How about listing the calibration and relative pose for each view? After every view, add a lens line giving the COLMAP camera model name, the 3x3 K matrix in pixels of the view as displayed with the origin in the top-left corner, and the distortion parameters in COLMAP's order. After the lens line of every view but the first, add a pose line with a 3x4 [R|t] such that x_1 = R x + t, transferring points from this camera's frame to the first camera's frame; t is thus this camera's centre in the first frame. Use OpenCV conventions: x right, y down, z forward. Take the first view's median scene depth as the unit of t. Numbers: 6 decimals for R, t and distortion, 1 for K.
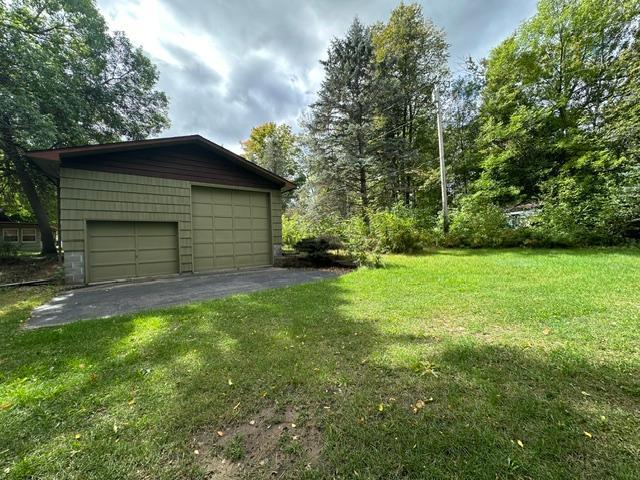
lens RADIAL K [[252.6, 0, 320.0], [0, 252.6, 240.0], [0, 0, 1]] dist [-0.000501, -0.000108]
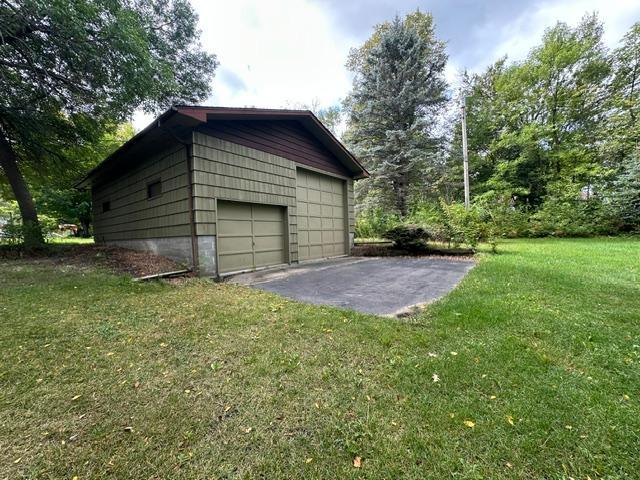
lens RADIAL K [[252.6, 0, 320.0], [0, 252.6, 240.0], [0, 0, 1]] dist [-0.000501, -0.000108]
pose [[0.970834, 0.003879, 0.239722, -0.659138], [-0.008746, 0.999777, 0.019241, 0.030365], [-0.239593, -0.020776, 0.970651, 0.097254]]
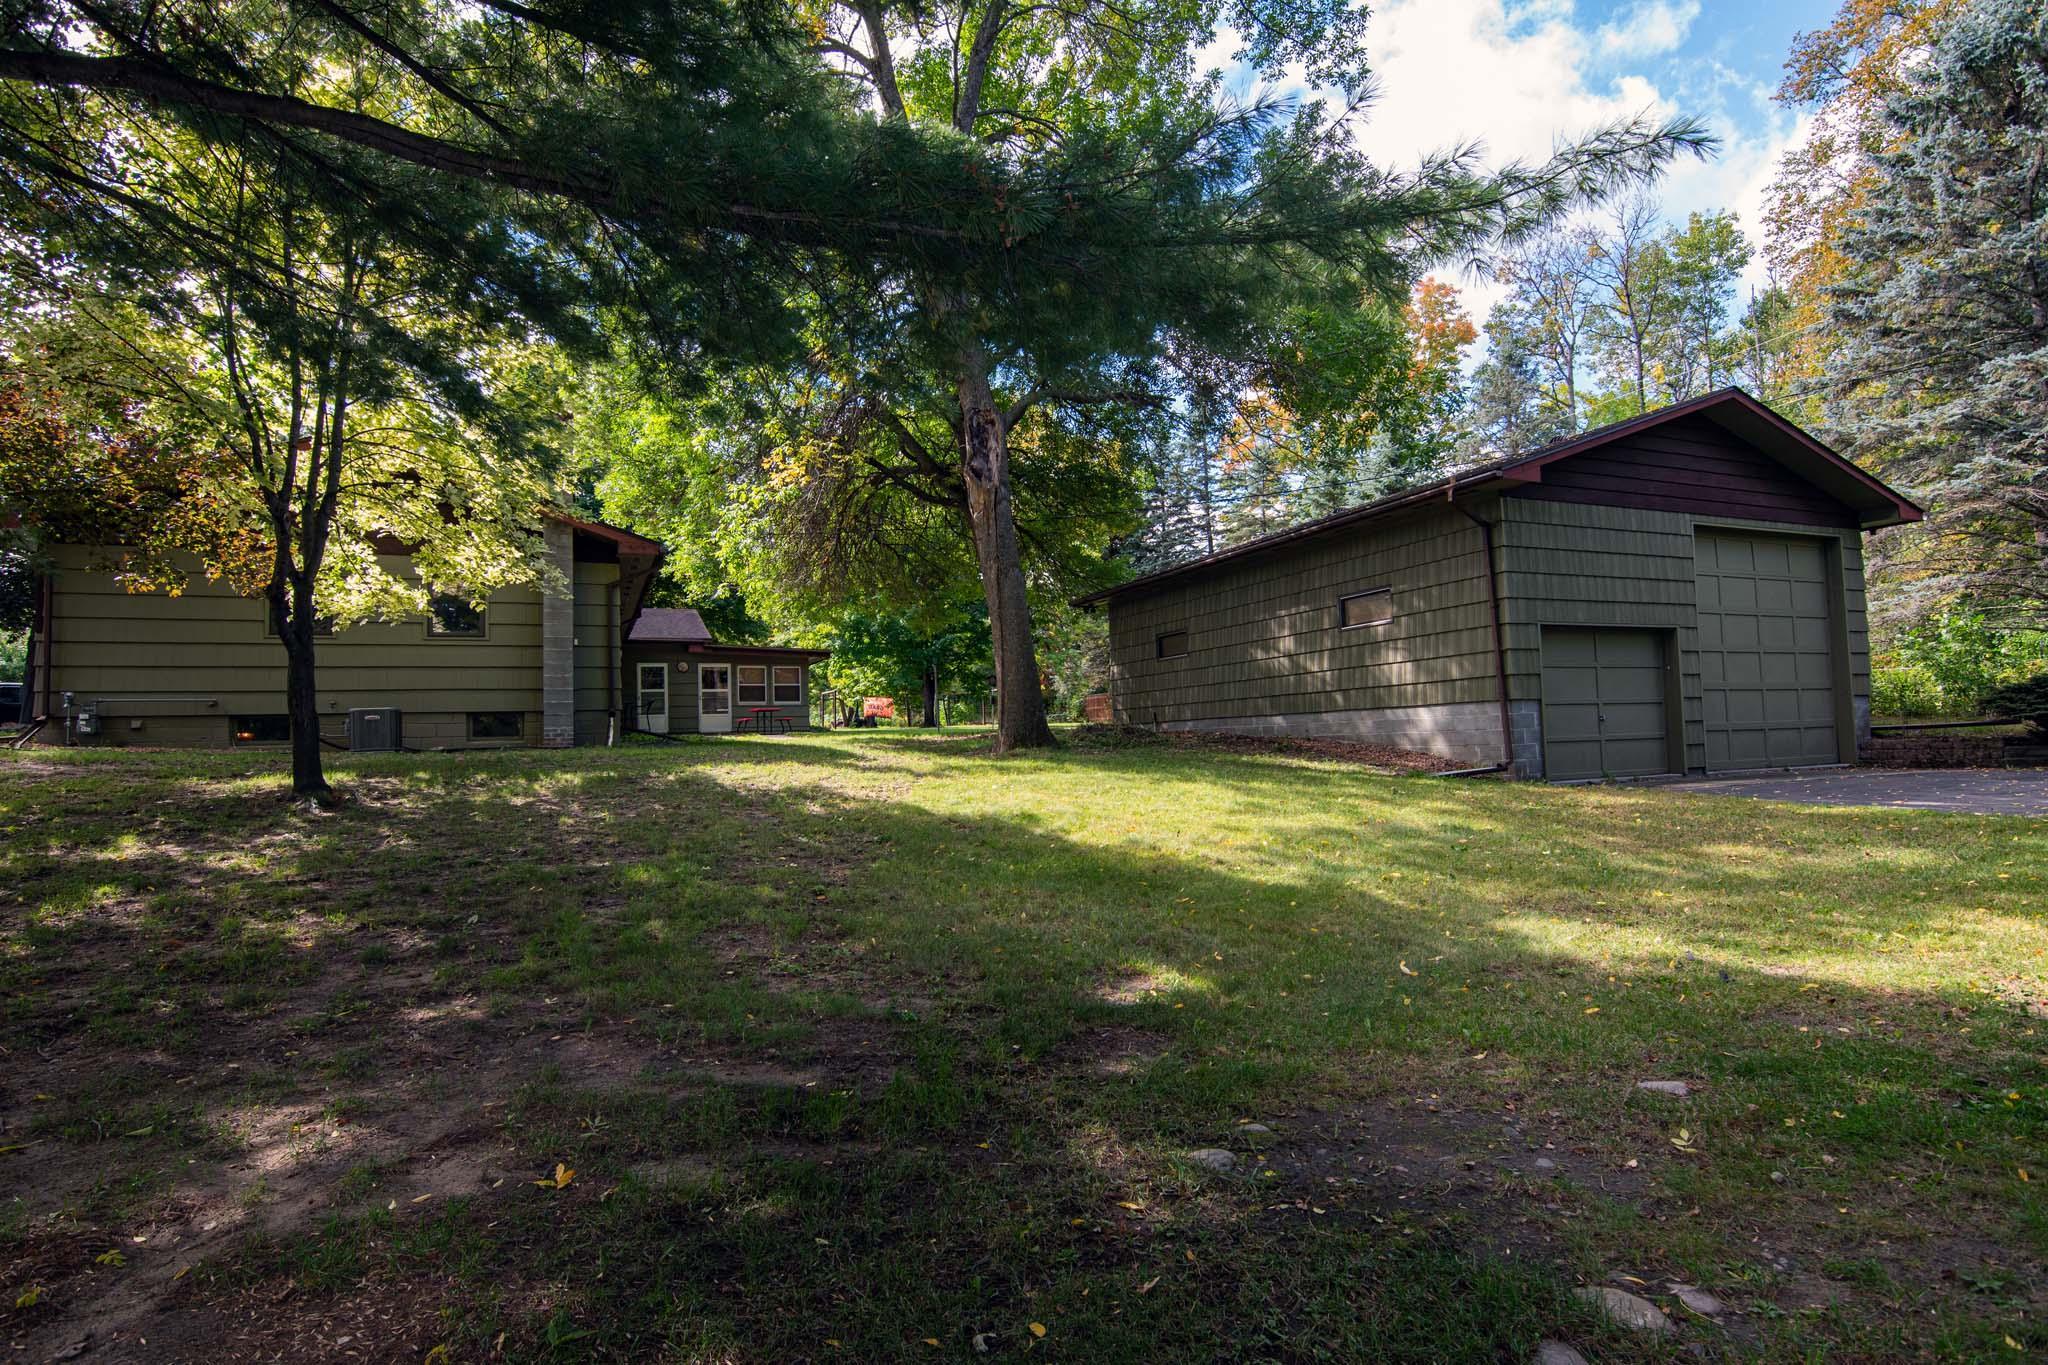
lens RADIAL K [[1028.5, 0, 1024.0], [0, 1028.5, 682.5], [0, 0, 1]] dist [-0.019932, -0.000452]
pose [[0.964117, -0.000155, -0.265478, -1.063299], [-0.009193, 0.999381, -0.033966, 0.062702], [0.265319, 0.035188, 0.963518, -0.637977]]
